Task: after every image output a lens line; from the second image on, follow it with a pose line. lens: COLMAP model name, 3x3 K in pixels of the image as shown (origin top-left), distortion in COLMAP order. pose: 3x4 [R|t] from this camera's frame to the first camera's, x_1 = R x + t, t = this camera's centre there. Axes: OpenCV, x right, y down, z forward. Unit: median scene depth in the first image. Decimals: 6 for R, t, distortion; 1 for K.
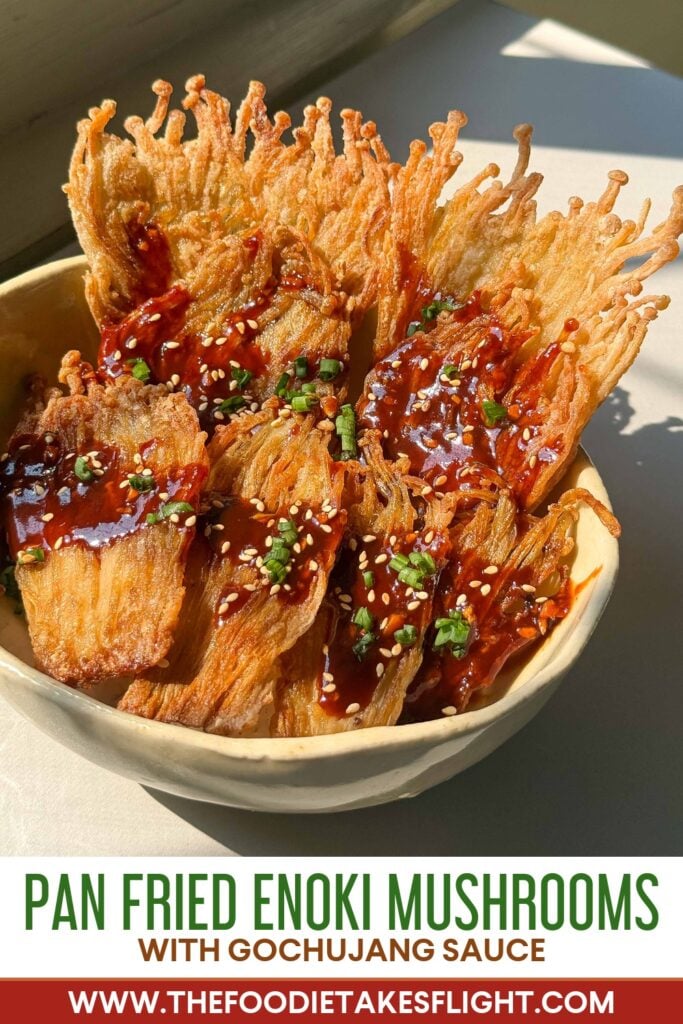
lens RADIAL K [[1405.1, 0, 344.9], [0, 1405.1, 433.1], [0, 0, 1]] dist [0.005406, 0.045407]
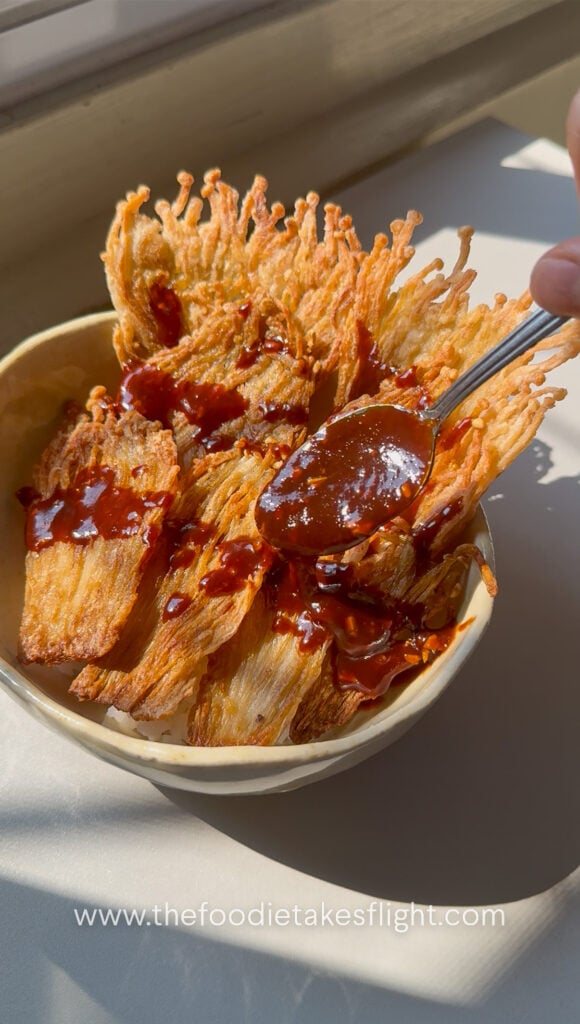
lens RADIAL K [[877.9, 0, 299.7], [0, 877.9, 512.6], [0, 0, 1]] dist [0.075260, -0.257478]
pose [[0.985055, 0.101118, -0.139432, 0.110217], [-0.083430, 0.988343, 0.127347, -0.062113], [0.150683, -0.113811, 0.982009, 0.217631]]
